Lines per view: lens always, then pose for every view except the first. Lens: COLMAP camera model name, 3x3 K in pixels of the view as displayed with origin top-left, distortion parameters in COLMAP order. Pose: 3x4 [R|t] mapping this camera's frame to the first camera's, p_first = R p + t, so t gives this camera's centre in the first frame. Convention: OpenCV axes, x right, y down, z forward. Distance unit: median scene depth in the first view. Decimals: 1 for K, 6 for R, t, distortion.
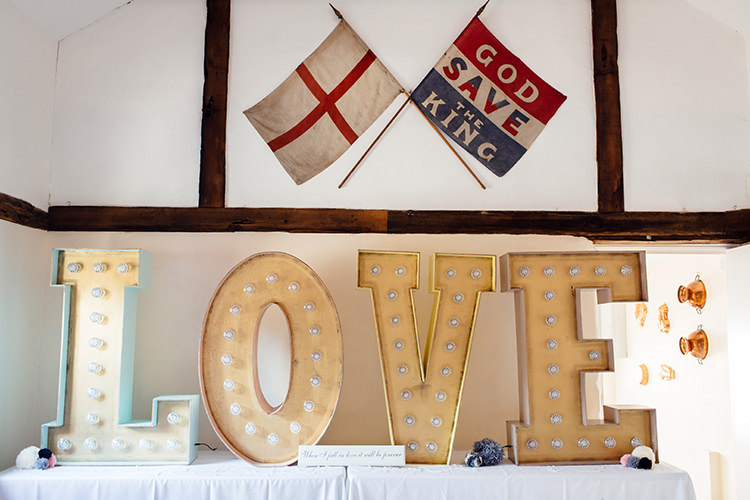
lens RADIAL K [[727.9, 0, 375.0], [0, 727.9, 250.0], [0, 0, 1]] dist [-0.000114, -0.009799]
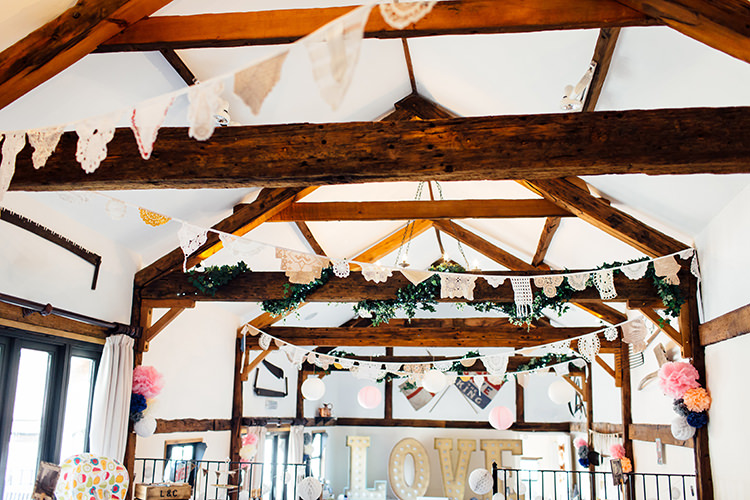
lens RADIAL K [[727.9, 0, 375.0], [0, 727.9, 250.0], [0, 0, 1]] dist [-0.000114, -0.009799]
pose [[0.988623, -0.015597, -0.149601, 0.215096], [0.000496, 0.994941, -0.100456, -0.508788], [0.150411, 0.099239, 0.983630, -2.350429]]
